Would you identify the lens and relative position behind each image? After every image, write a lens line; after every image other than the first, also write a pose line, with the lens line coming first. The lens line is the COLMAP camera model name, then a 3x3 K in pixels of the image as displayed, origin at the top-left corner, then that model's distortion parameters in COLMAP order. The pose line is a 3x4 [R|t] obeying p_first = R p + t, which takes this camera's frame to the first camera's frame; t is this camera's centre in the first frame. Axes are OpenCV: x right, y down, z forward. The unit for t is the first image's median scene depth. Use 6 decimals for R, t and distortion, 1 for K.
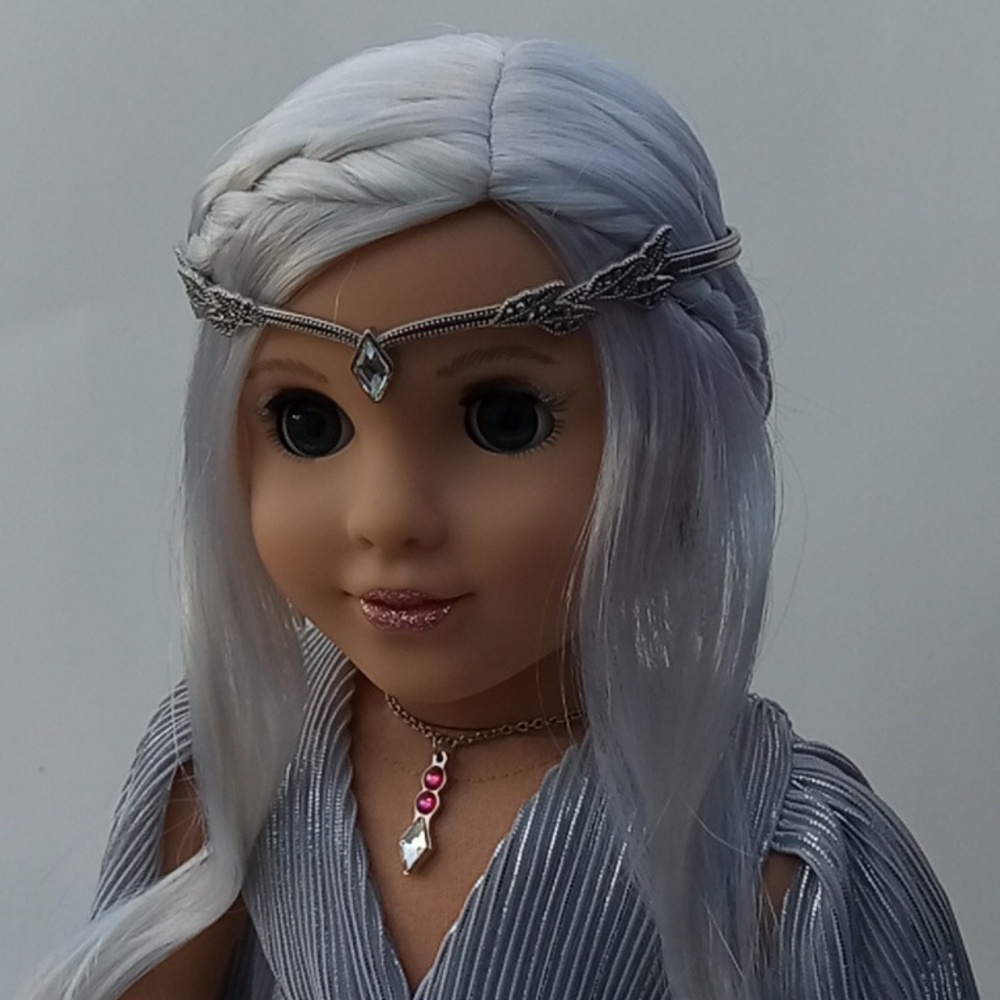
lens RADIAL K [[1535.2, 0, 497.7], [0, 1535.2, 502.4], [0, 0, 1]] dist [0.072371, 0.000000]
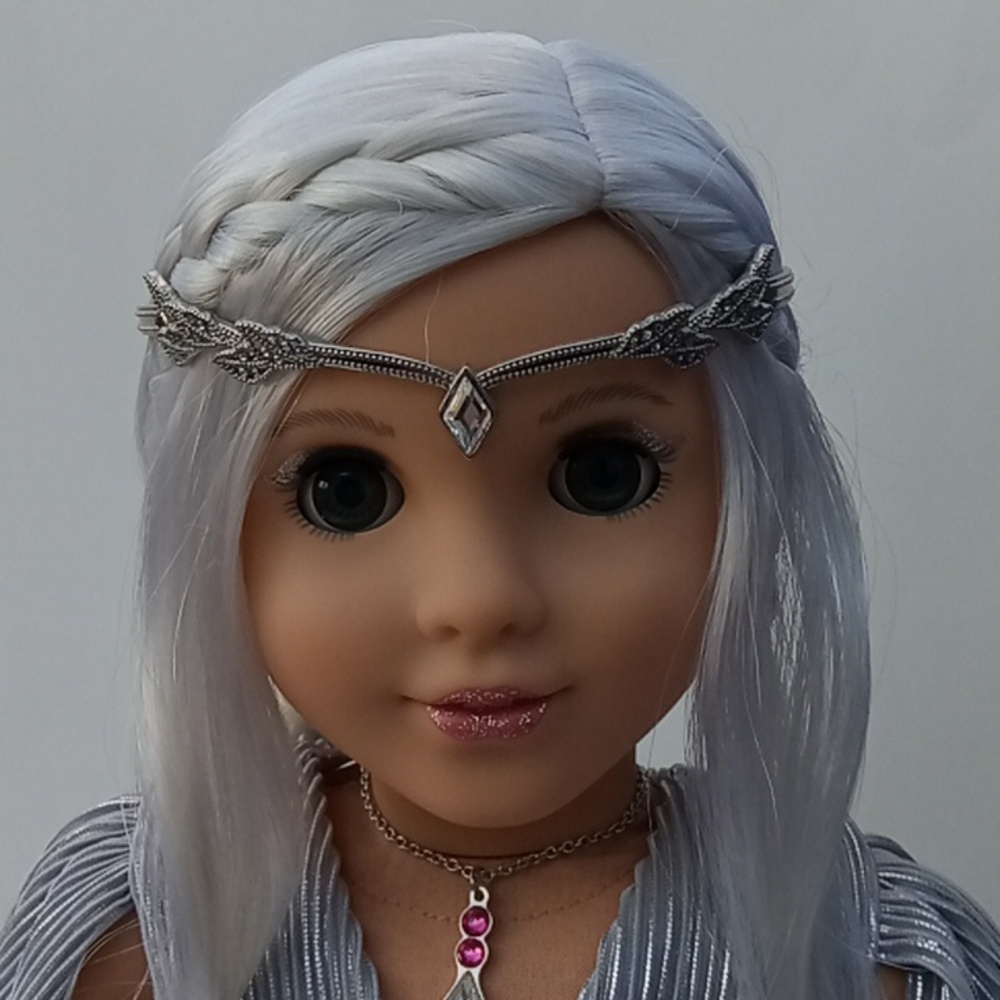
lens RADIAL K [[1535.2, 0, 500.5], [0, 1535.2, 507.0], [0, 0, 1]] dist [0.072371, 0.000000]
pose [[0.963047, -0.039114, 0.266479, -0.270400], [0.057228, 0.996523, -0.060550, 0.010898], [-0.263184, 0.073562, 0.961937, 0.213090]]
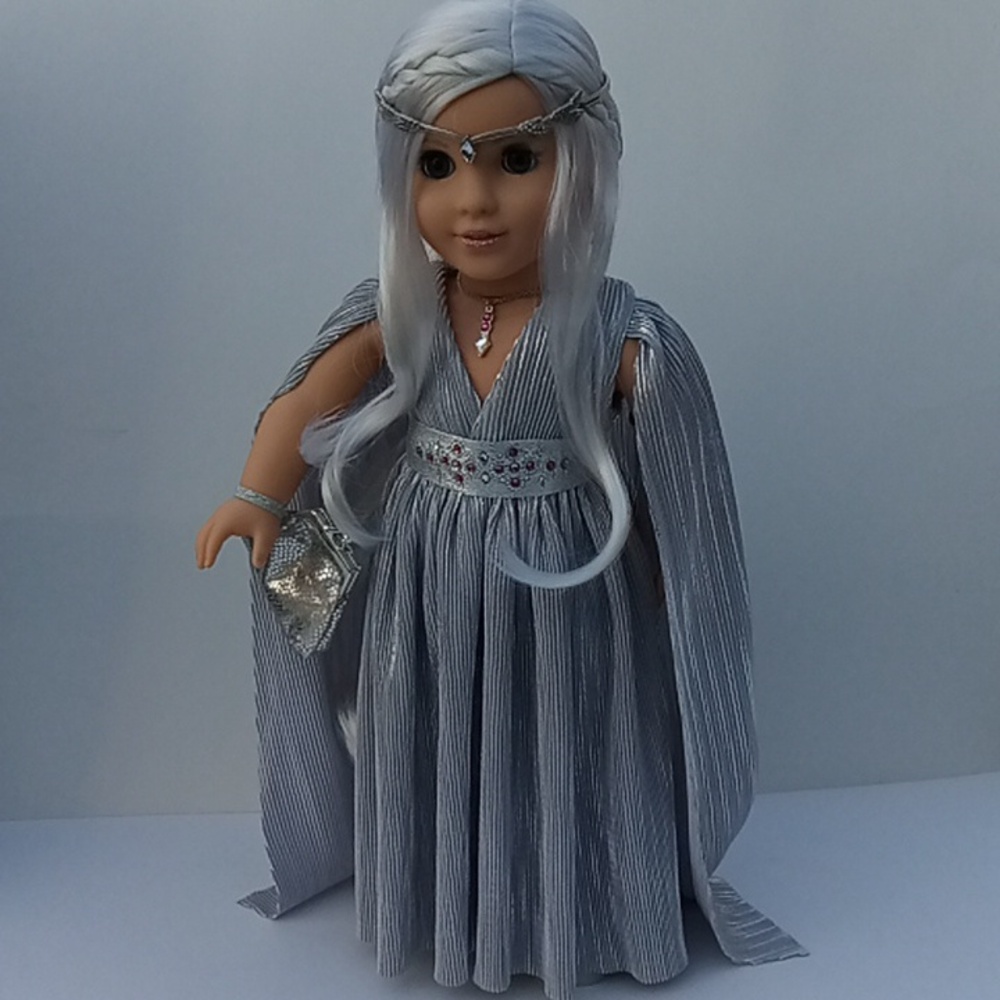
lens RADIAL K [[1535.2, 0, 498.1], [0, 1535.2, 509.0], [0, 0, 1]] dist [0.072371, 0.000000]
pose [[0.996503, -0.044023, 0.071019, -0.233037], [0.032079, 0.986380, 0.161321, 0.101061], [-0.077154, -0.158479, 0.984343, -1.575450]]
